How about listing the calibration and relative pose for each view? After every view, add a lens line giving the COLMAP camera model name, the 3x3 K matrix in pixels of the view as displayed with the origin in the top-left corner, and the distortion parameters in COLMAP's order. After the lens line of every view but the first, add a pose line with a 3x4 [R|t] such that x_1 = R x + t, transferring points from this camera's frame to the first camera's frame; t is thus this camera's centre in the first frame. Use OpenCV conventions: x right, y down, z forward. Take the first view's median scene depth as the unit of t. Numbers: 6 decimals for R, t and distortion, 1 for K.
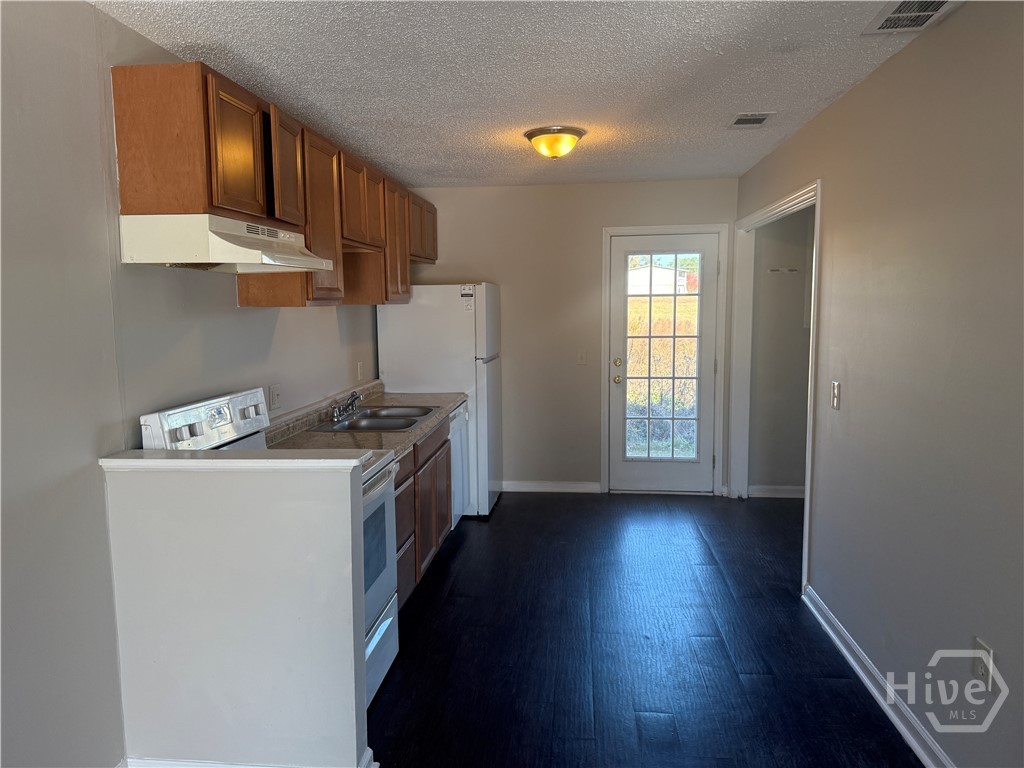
lens RADIAL K [[737.3, 0, 516.9], [0, 737.3, 397.3], [0, 0, 1]] dist [0.092430, -0.136526]
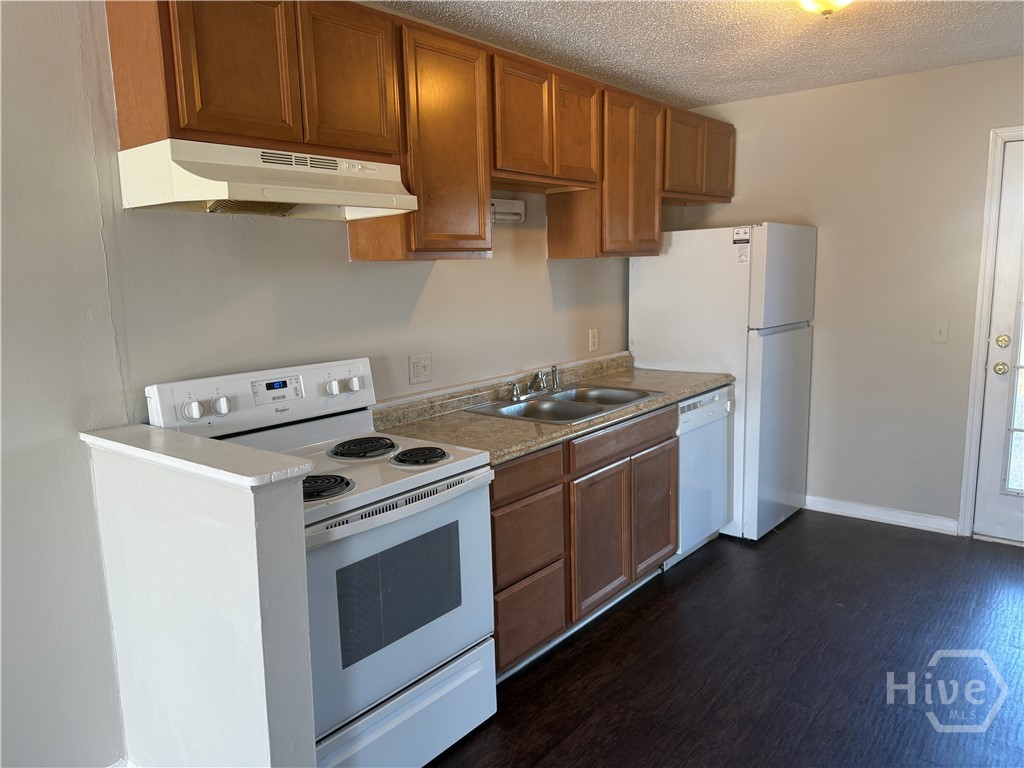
lens RADIAL K [[737.3, 0, 516.9], [0, 737.3, 397.3], [0, 0, 1]] dist [0.092430, -0.136526]
pose [[0.830677, 0.082210, -0.550651, 0.167329], [-0.053704, 0.996258, 0.067722, -0.022101], [0.554158, -0.026683, 0.831984, 0.257251]]
